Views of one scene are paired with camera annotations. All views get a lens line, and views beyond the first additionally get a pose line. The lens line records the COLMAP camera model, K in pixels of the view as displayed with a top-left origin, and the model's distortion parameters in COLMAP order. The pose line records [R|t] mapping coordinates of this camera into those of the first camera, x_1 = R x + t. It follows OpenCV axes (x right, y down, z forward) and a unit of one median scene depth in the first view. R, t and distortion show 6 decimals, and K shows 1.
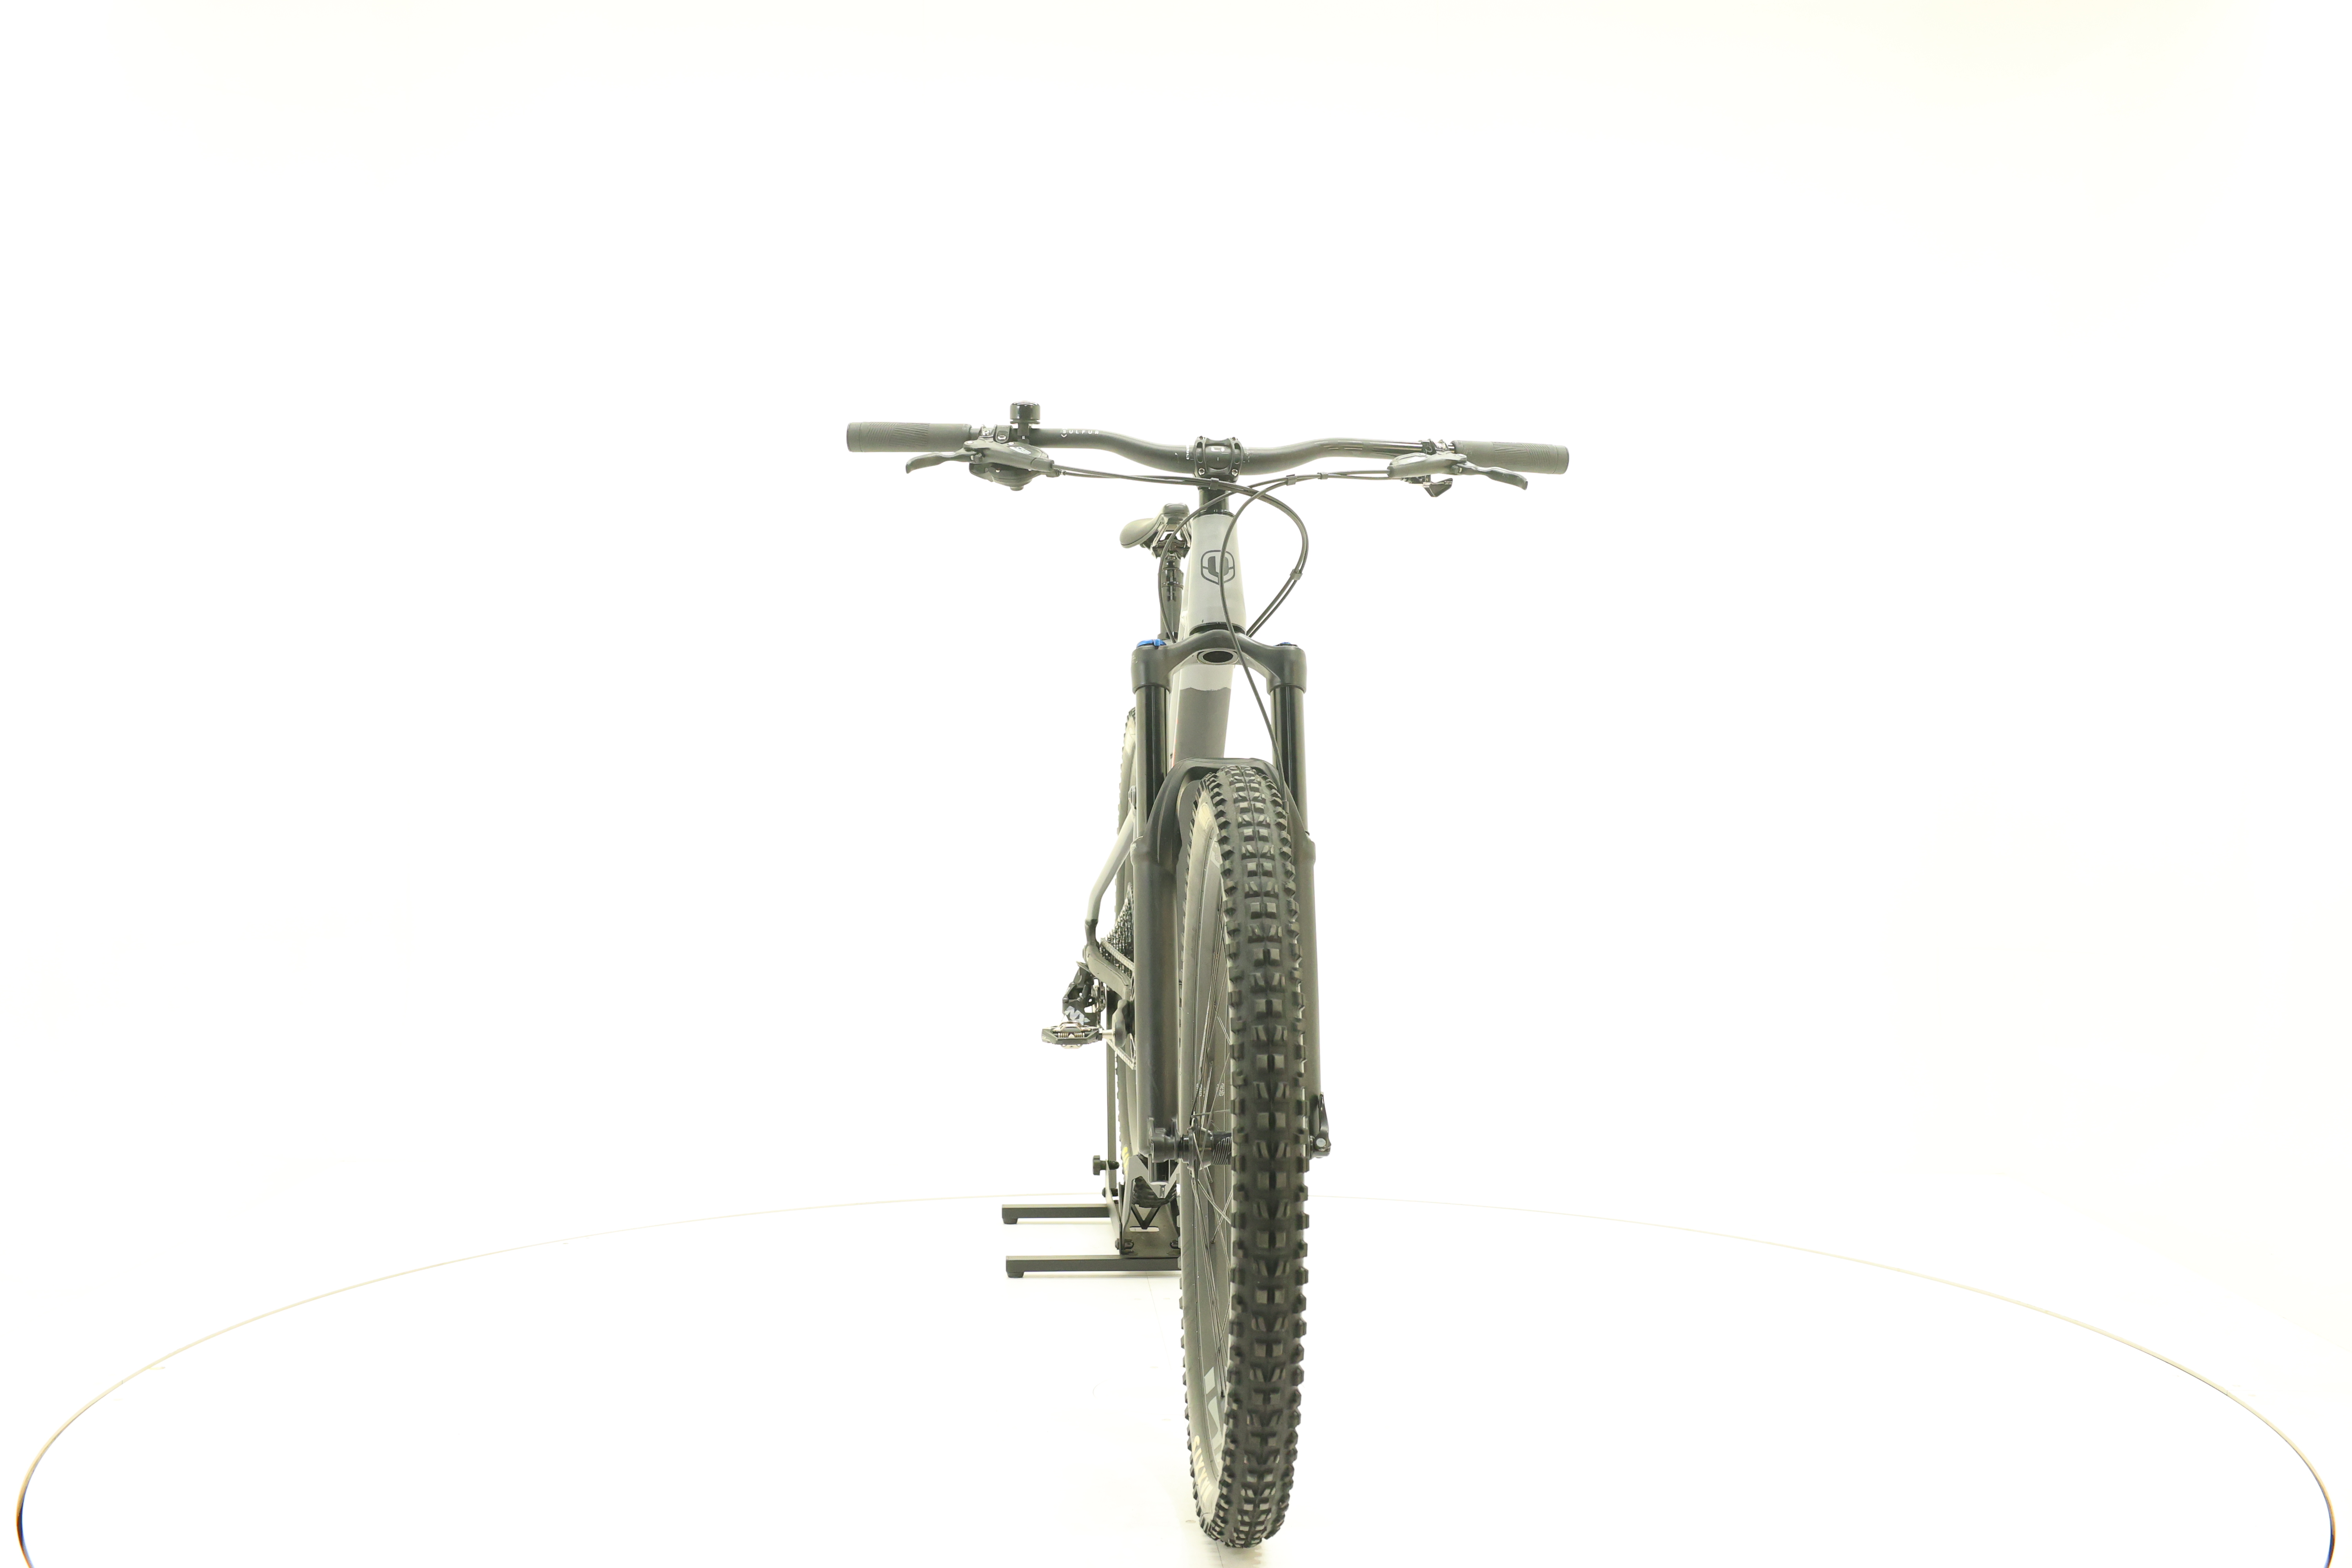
lens RADIAL K [[2502.4, 0, 1168.1], [0, 2502.4, 793.5], [0, 0, 1]] dist [0.007963, 0.000000]
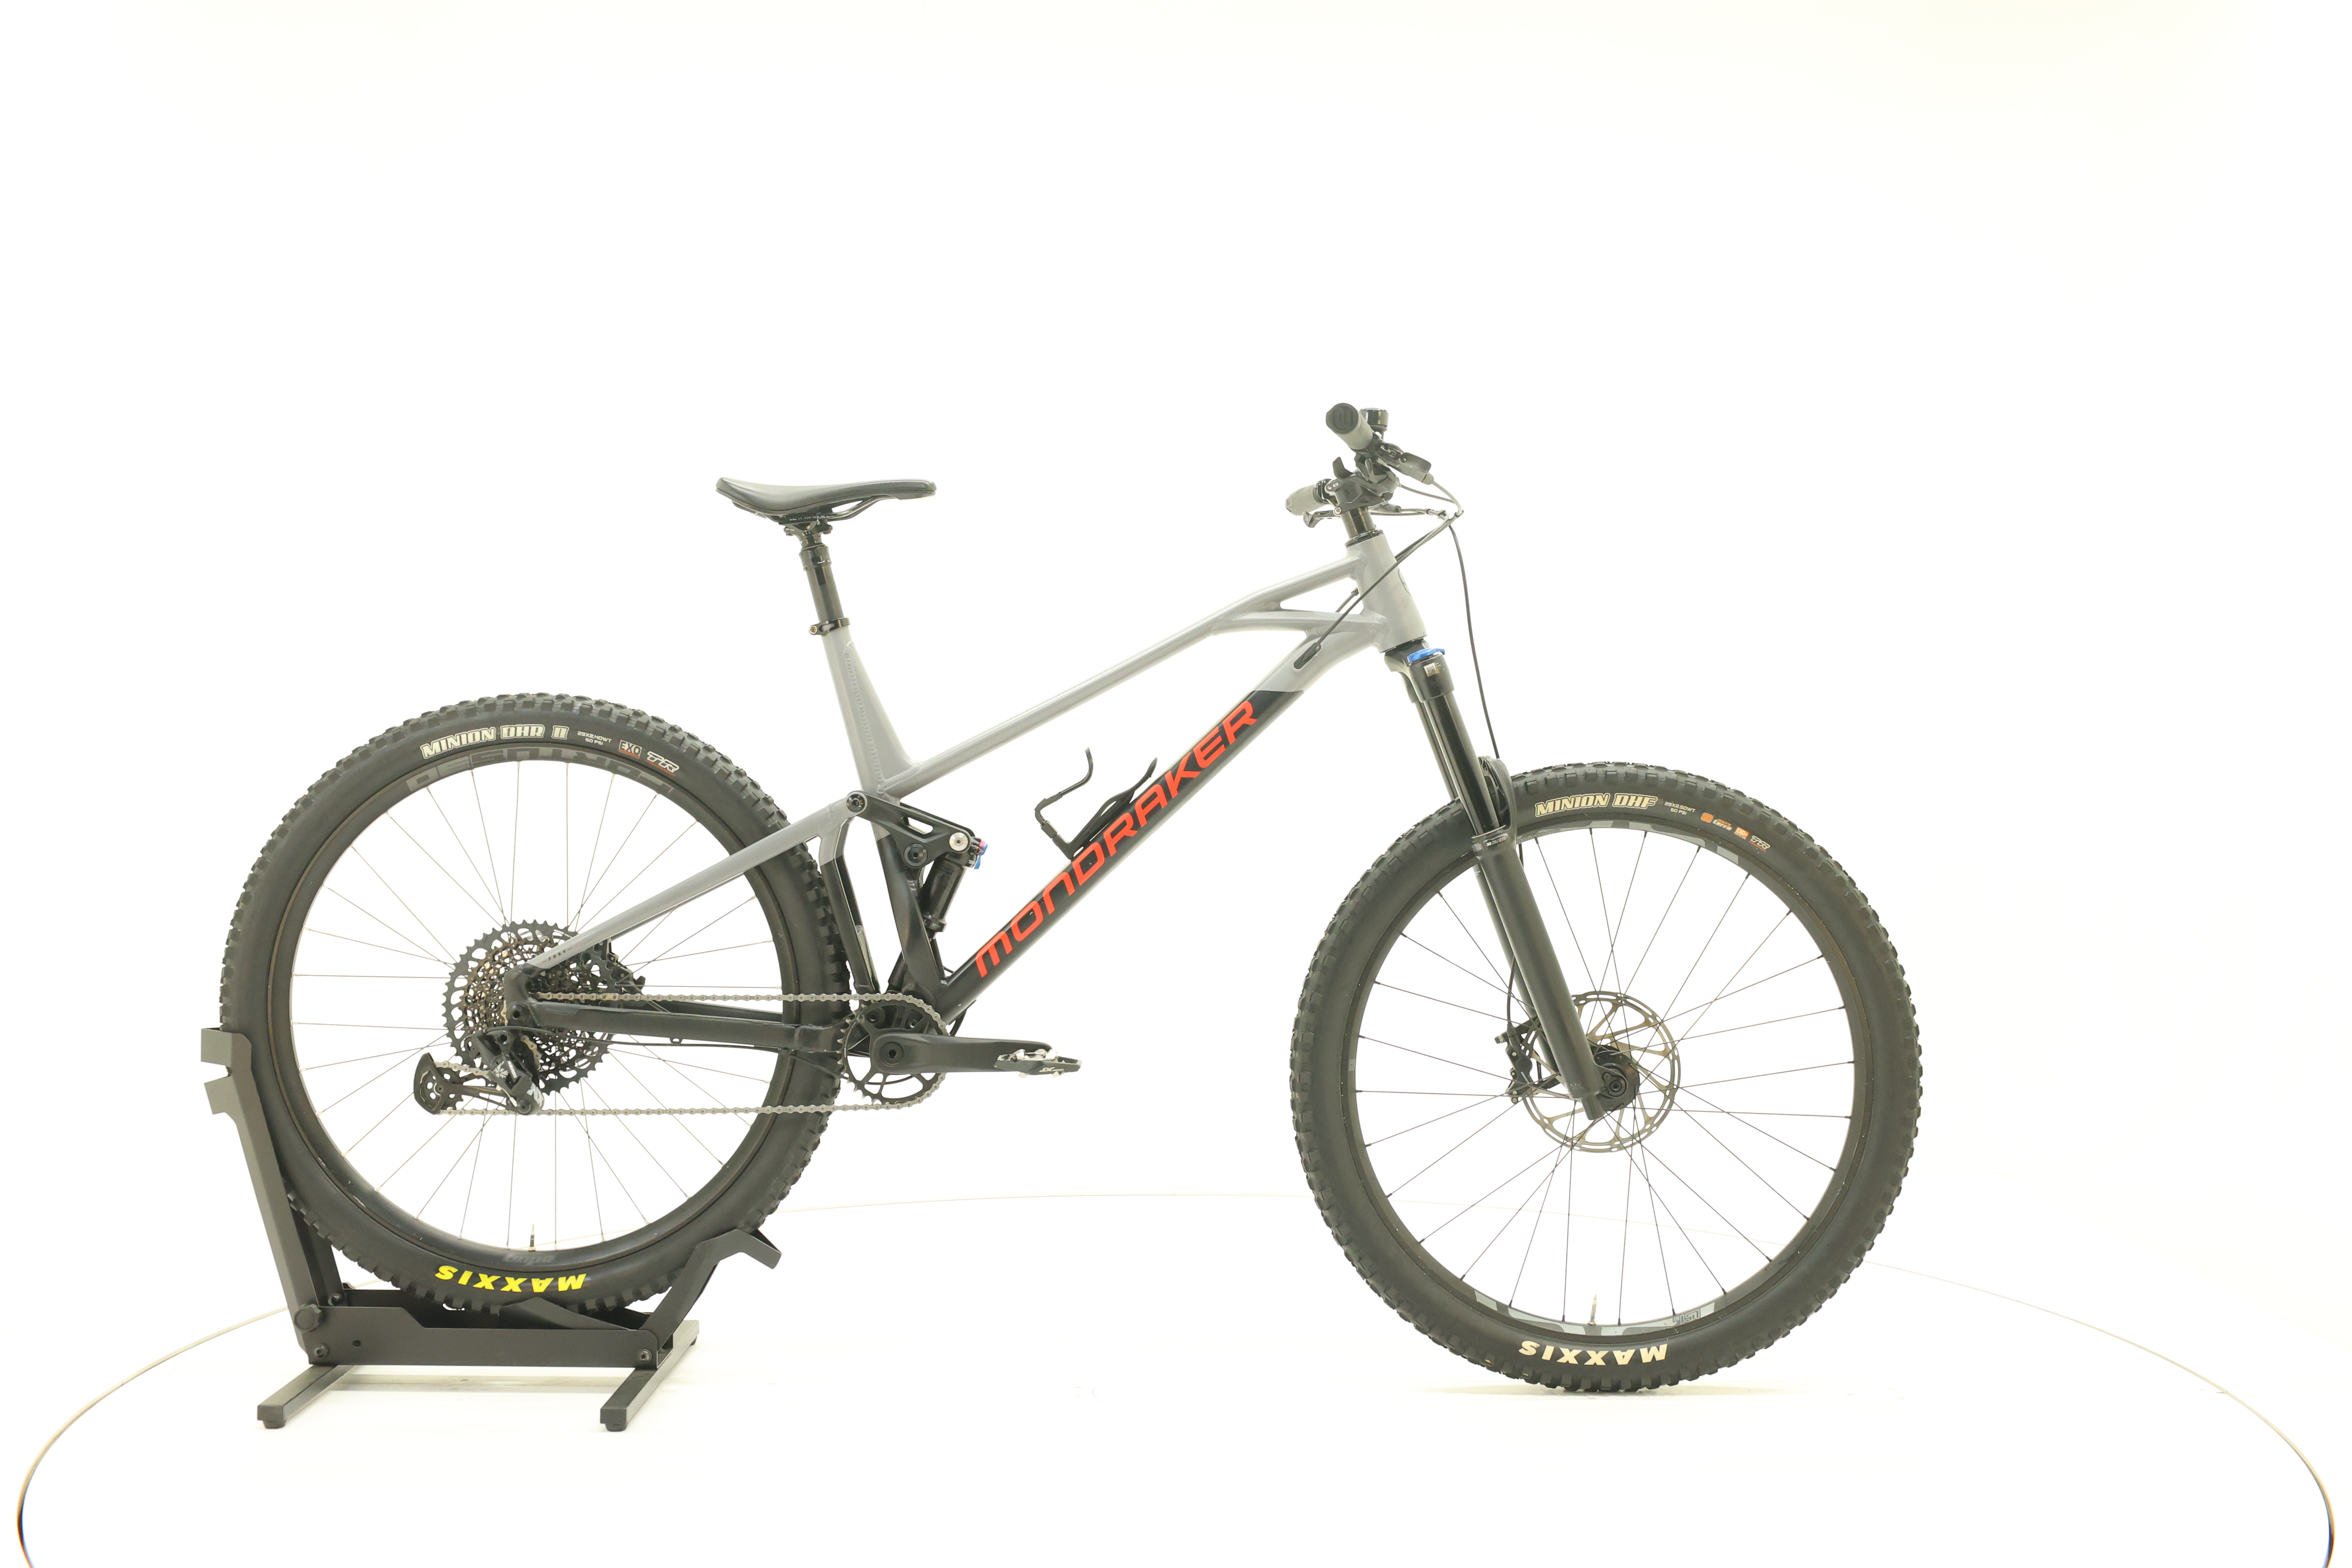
lens RADIAL K [[2502.4, 0, 1178.5], [0, 2502.4, 779.3], [0, 0, 1]] dist [0.007963, 0.000000]
pose [[0.072748, -0.023803, 0.997066, -1.084525], [0.020112, 0.999547, 0.022395, -0.030680], [-0.997148, 0.018424, 0.073194, 1.011111]]
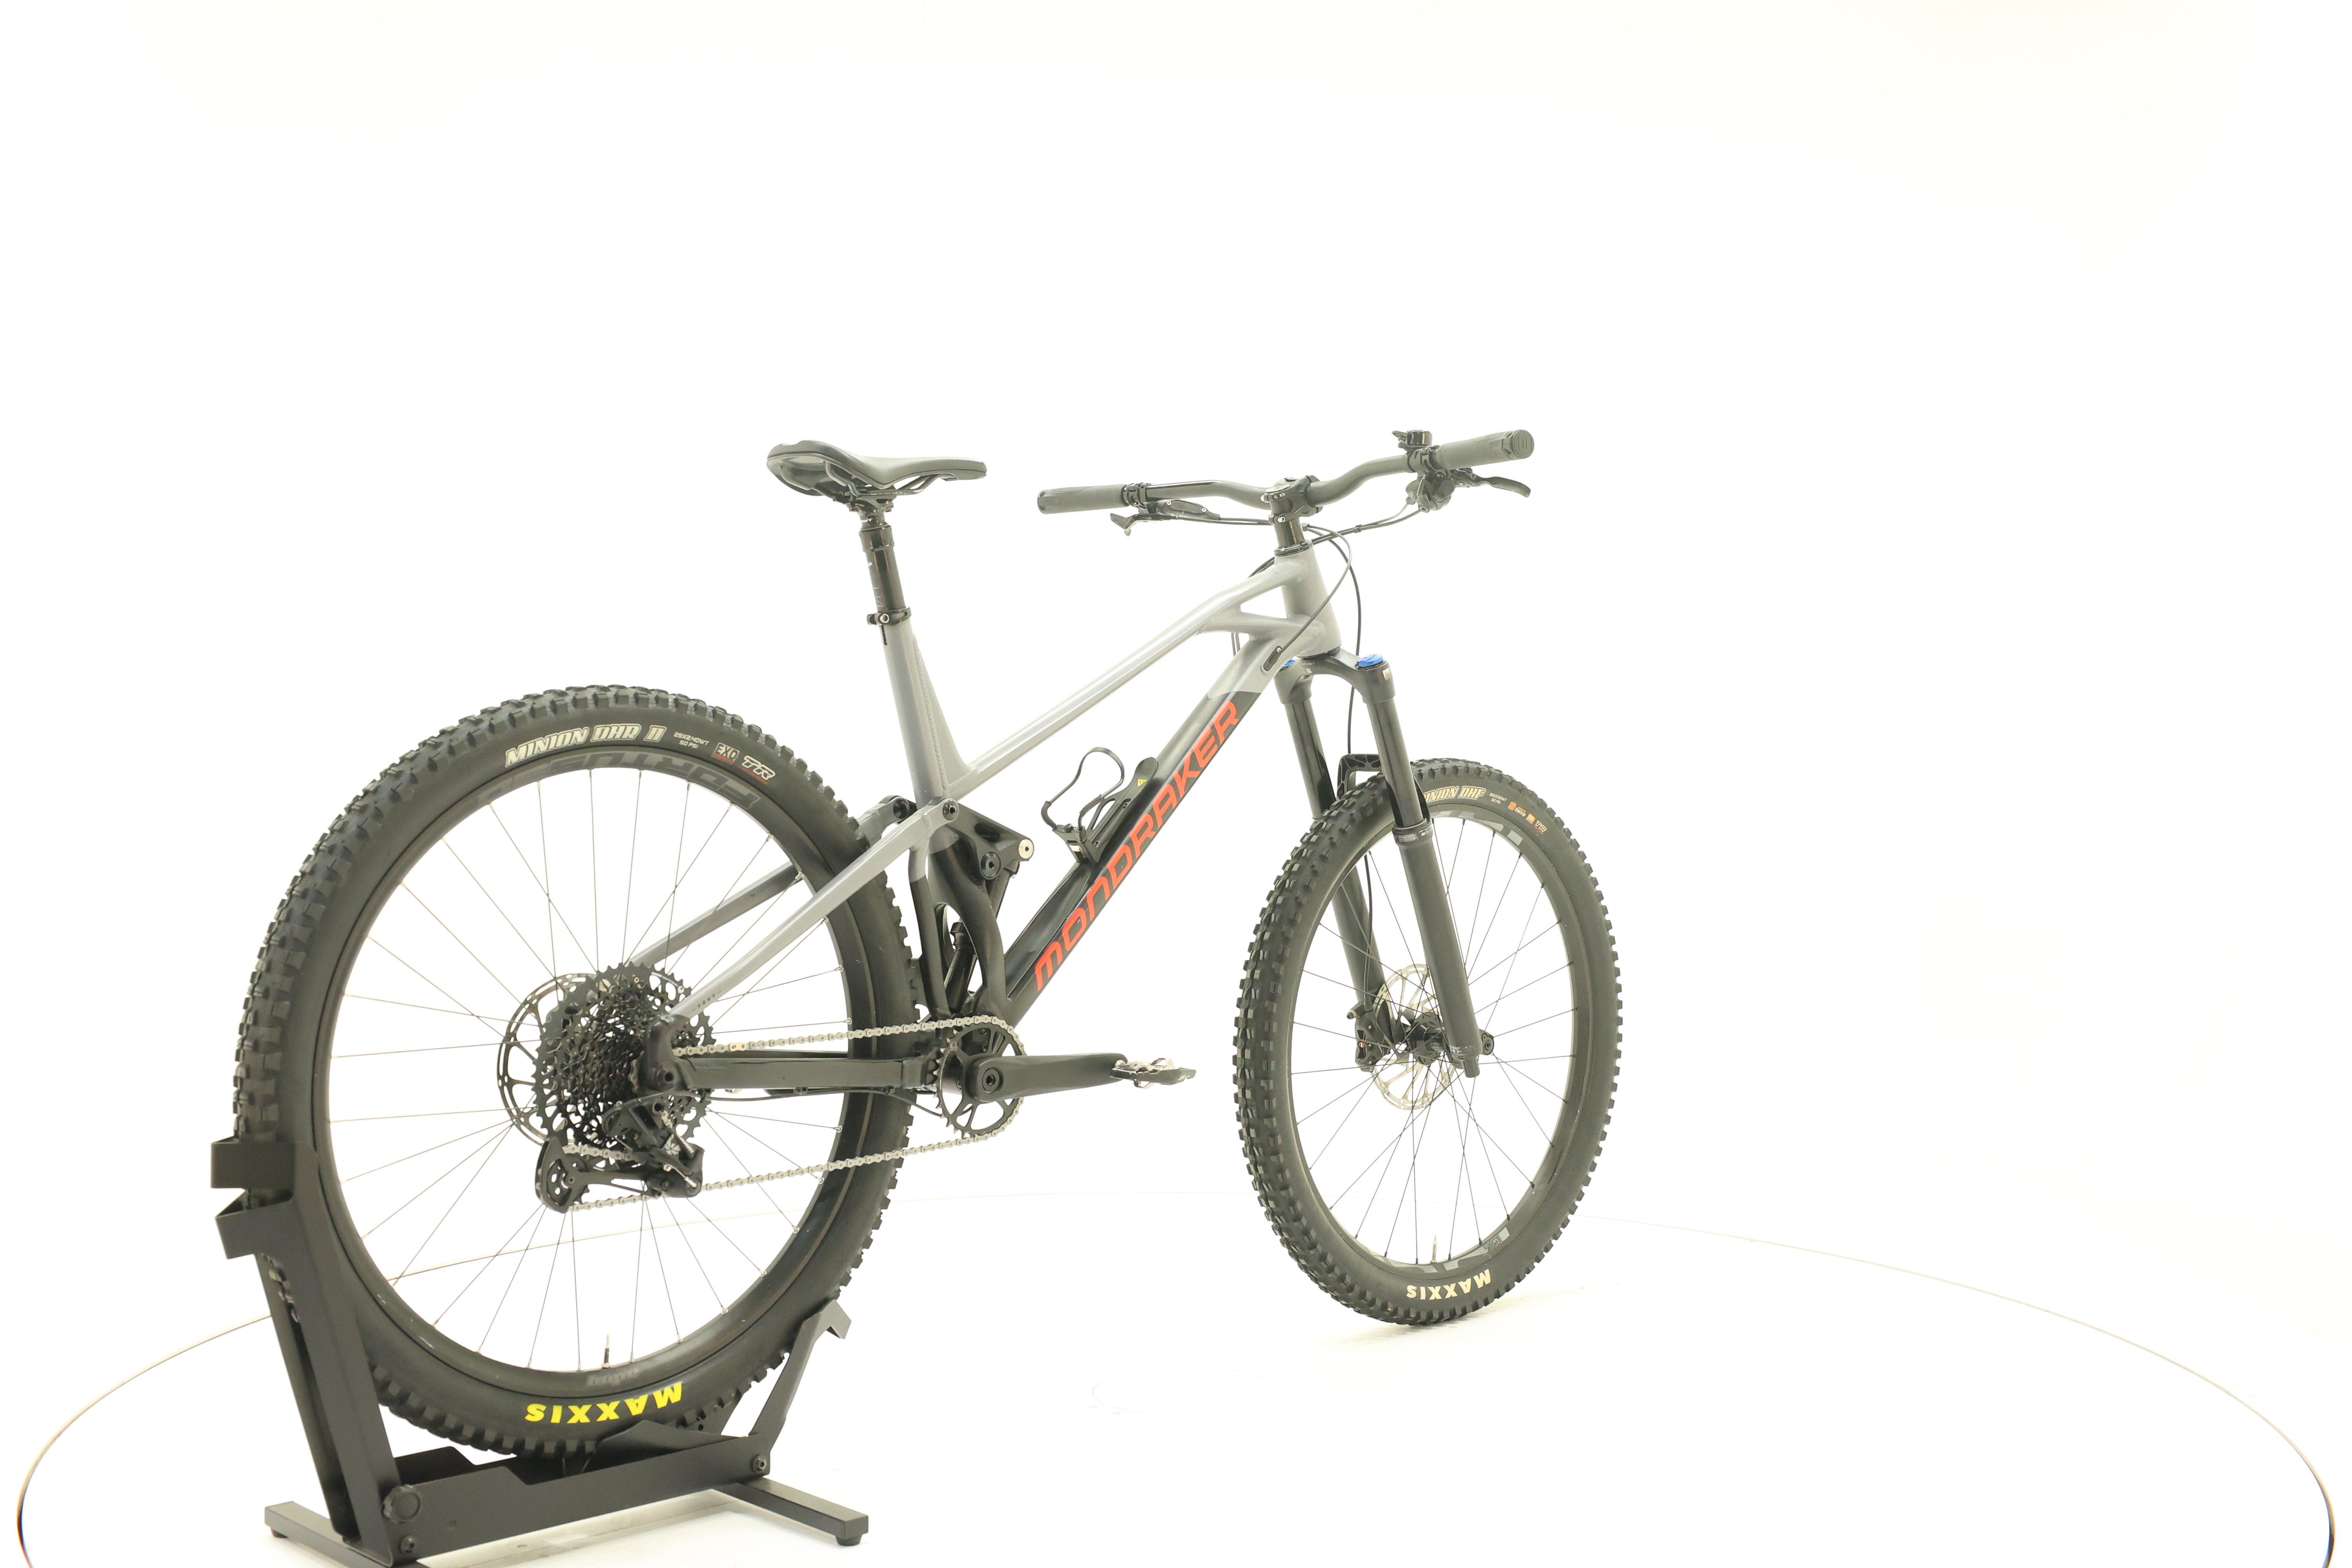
lens RADIAL K [[2502.4, 0, 1175.7], [0, 2502.4, 775.9], [0, 0, 1]] dist [0.007963, 0.000000]
pose [[-0.649114, -0.020571, 0.760413, -0.824778], [0.011181, 0.999268, 0.036577, -0.047602], [-0.760609, 0.032245, -0.648409, 1.800403]]
